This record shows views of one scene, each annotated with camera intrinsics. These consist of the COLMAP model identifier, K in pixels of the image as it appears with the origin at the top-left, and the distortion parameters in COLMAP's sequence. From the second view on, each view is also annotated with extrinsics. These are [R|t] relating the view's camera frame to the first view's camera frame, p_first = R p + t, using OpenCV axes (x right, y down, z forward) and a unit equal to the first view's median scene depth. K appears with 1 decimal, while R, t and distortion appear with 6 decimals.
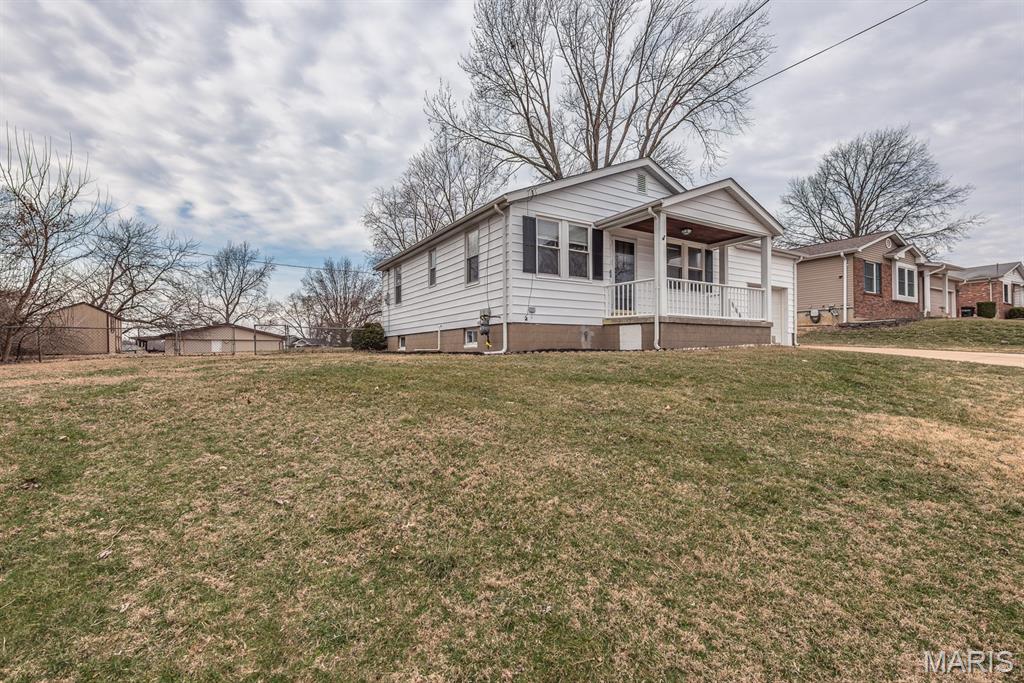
lens RADIAL K [[474.1, 0, 512.0], [0, 474.1, 341.5], [0, 0, 1]] dist [0.022951, -0.000606]
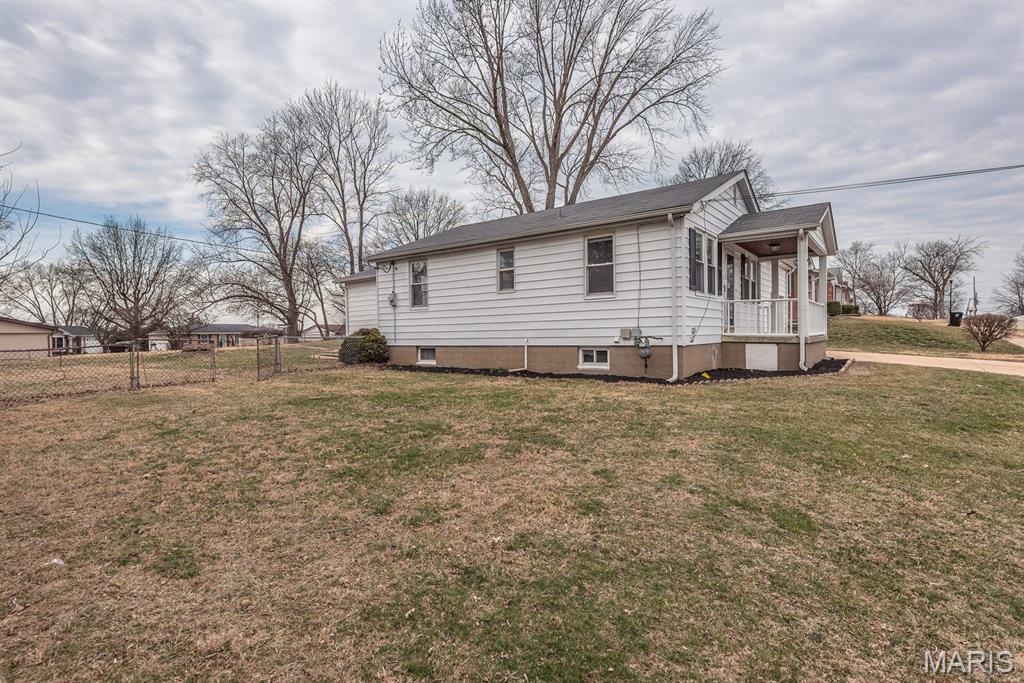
lens RADIAL K [[520.7, 0, 512.0], [0, 520.7, 341.5], [0, 0, 1]] dist [-0.000488, -0.000350]
pose [[0.930110, -0.011709, 0.367093, -0.297270], [-0.000754, 0.999429, 0.033787, -0.035854], [-0.367279, -0.031702, 0.929570, 0.085283]]
